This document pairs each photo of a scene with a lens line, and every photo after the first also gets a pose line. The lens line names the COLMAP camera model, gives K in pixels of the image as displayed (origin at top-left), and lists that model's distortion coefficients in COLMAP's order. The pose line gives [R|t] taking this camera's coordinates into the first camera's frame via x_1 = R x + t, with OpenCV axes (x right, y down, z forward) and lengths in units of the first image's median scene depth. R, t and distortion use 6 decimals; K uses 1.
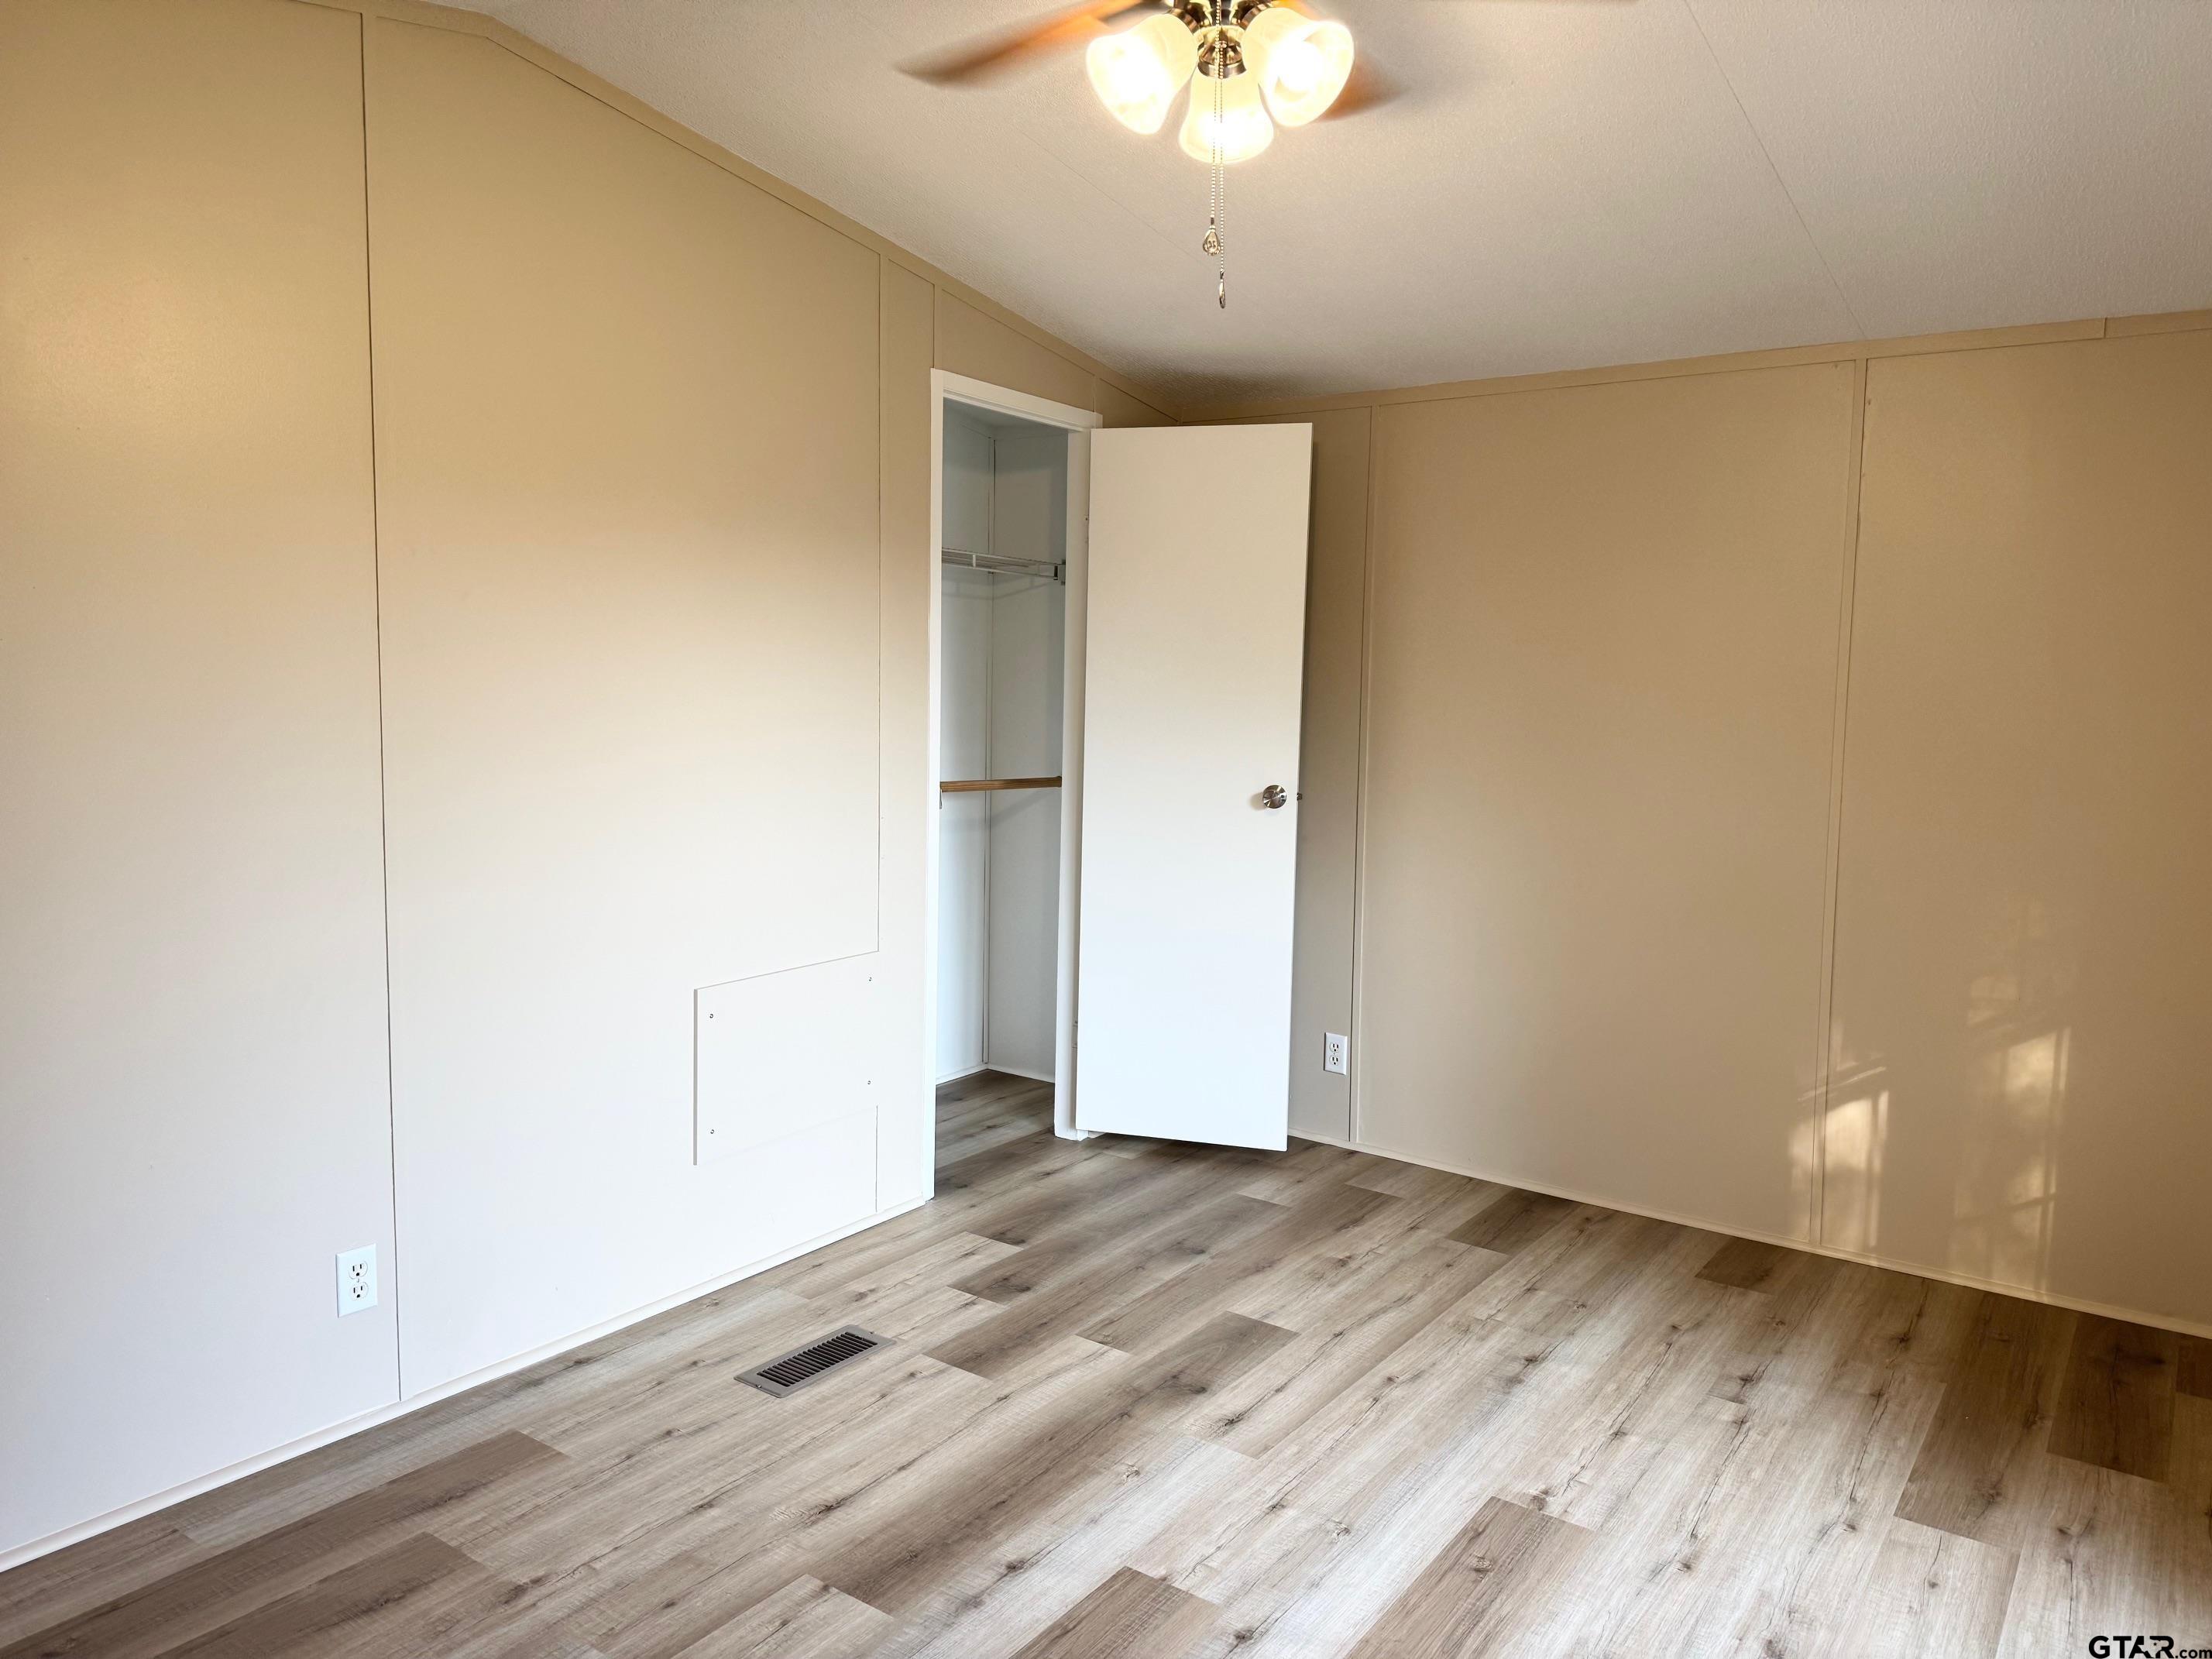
lens RADIAL K [[1544.8, 0, 1093.3], [0, 1544.8, 834.7], [0, 0, 1]] dist [0.058297, -0.069508]
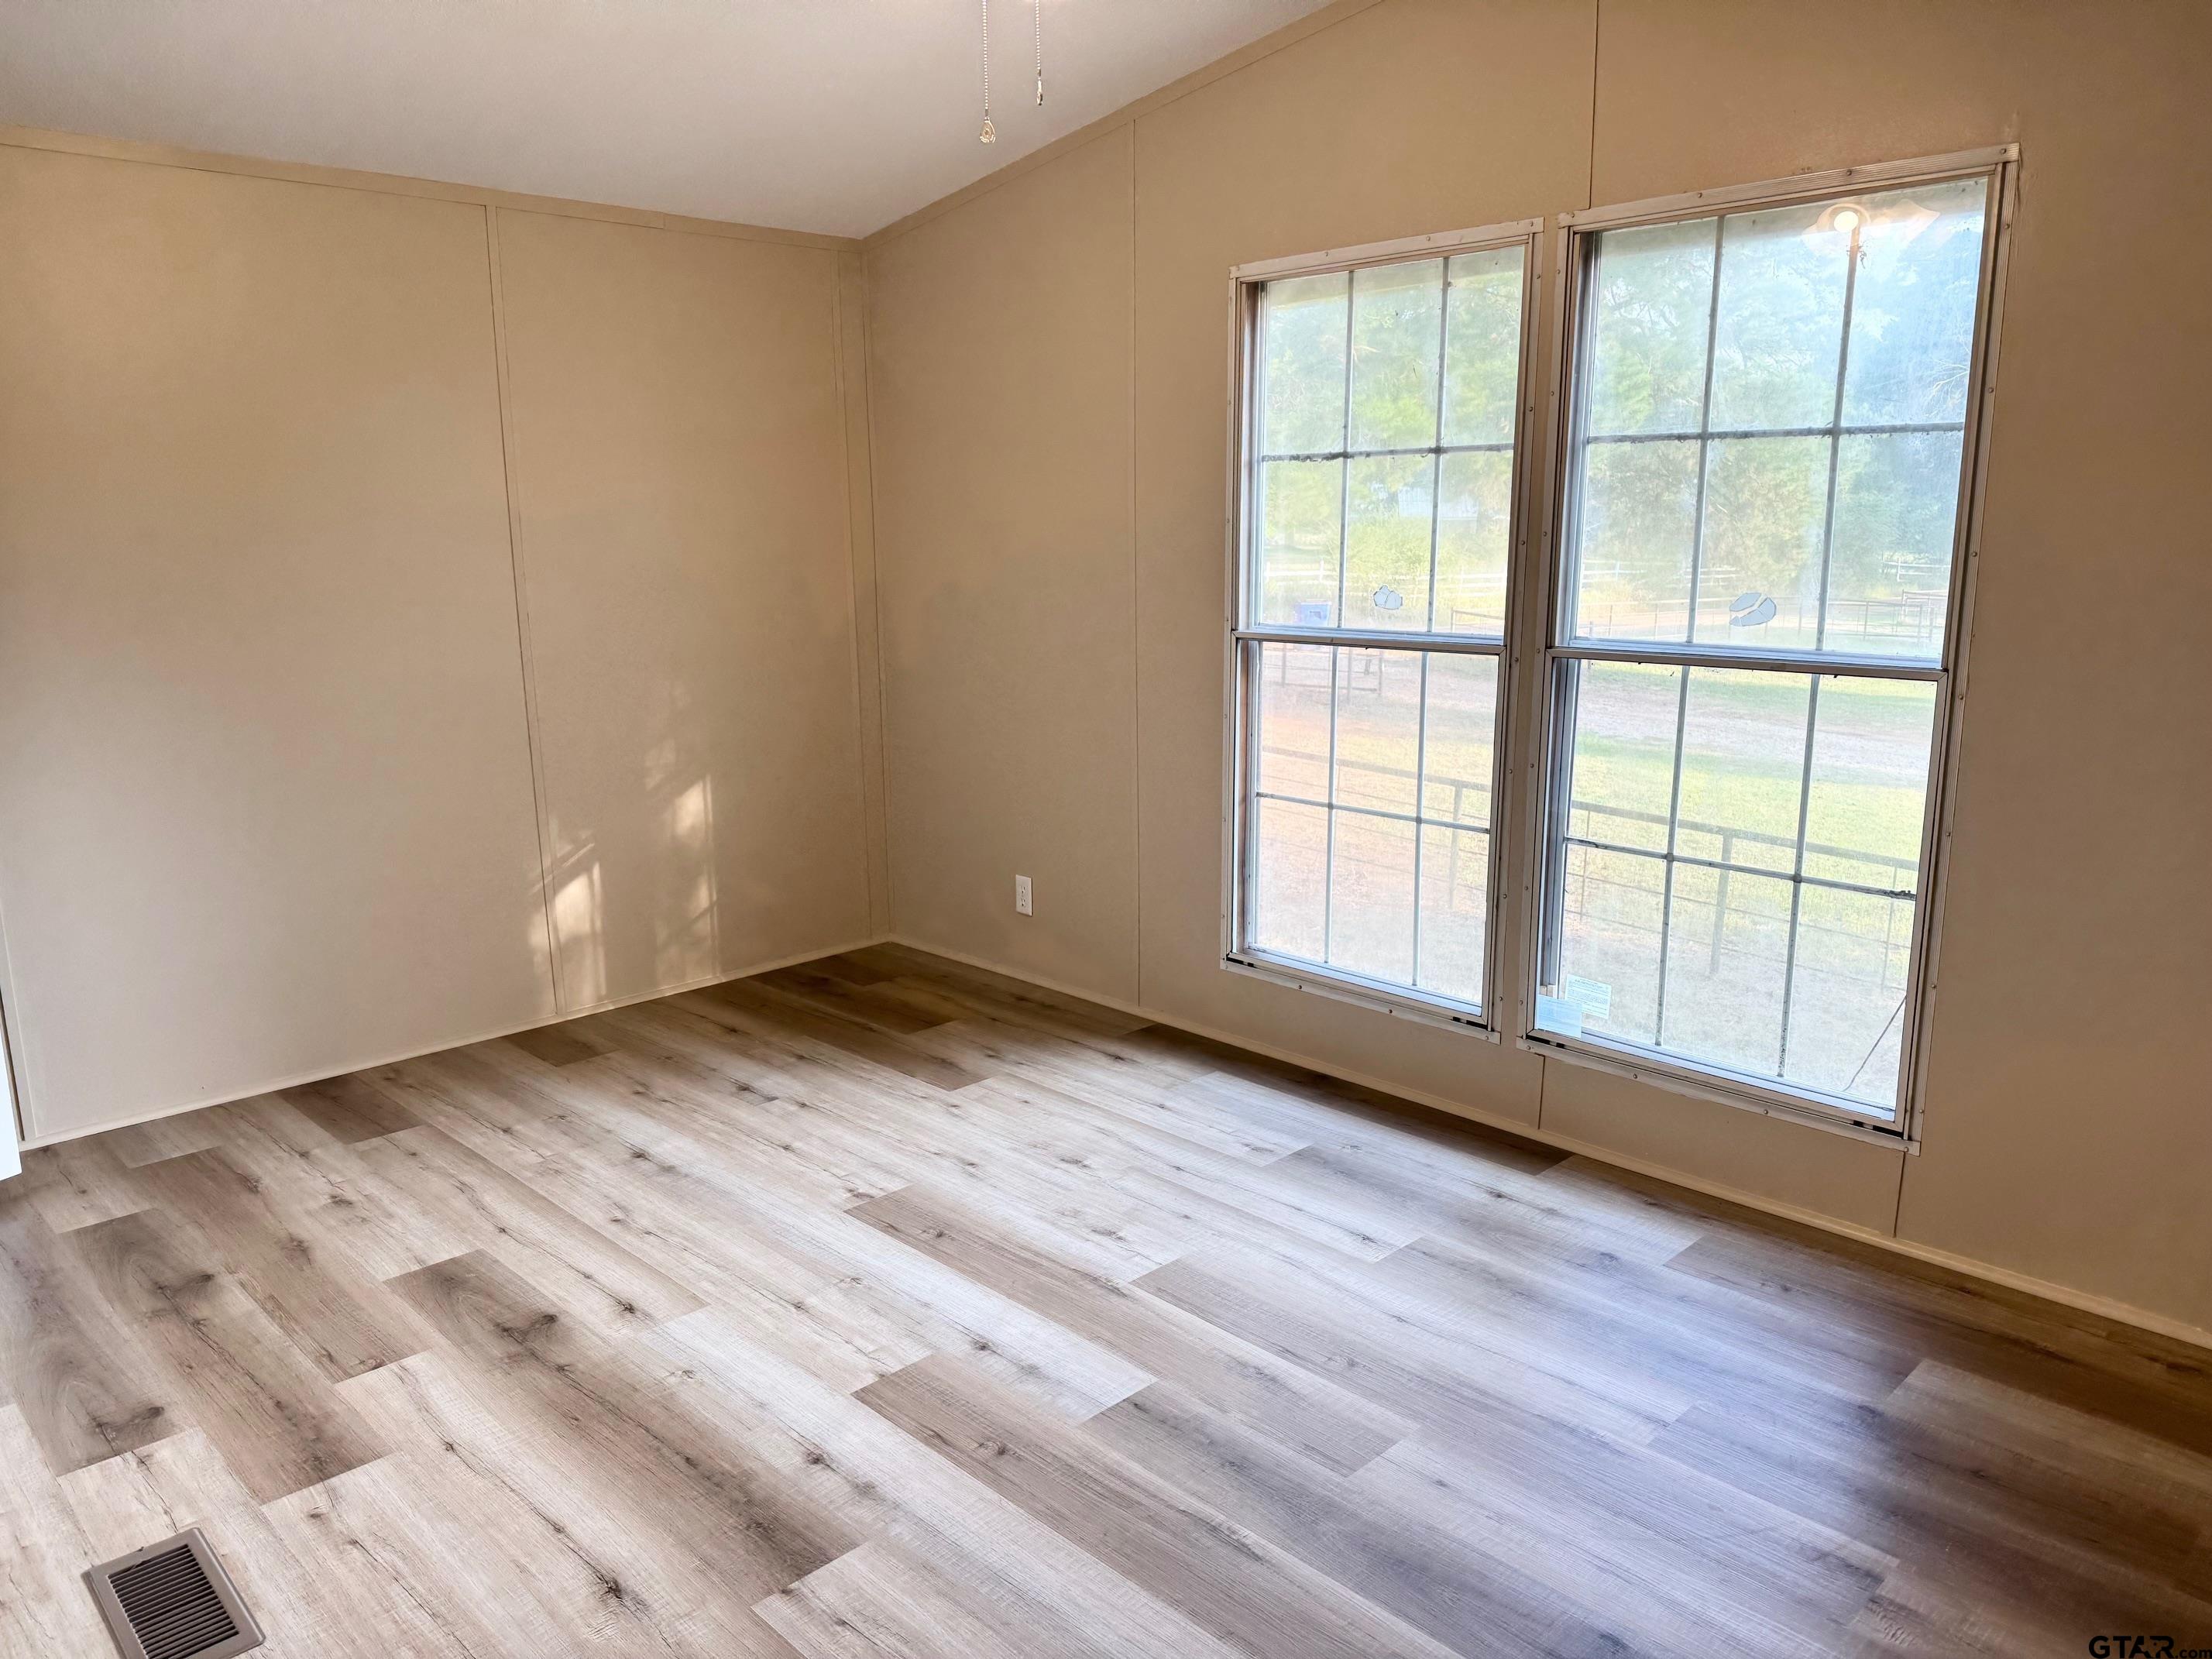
lens RADIAL K [[1544.8, 0, 1093.3], [0, 1544.8, 834.7], [0, 0, 1]] dist [0.058297, -0.069508]
pose [[0.174211, -0.218485, 0.960164, -0.607185], [0.123653, 0.972210, 0.198790, -0.047988], [-0.976914, 0.084096, 0.196386, 0.442227]]
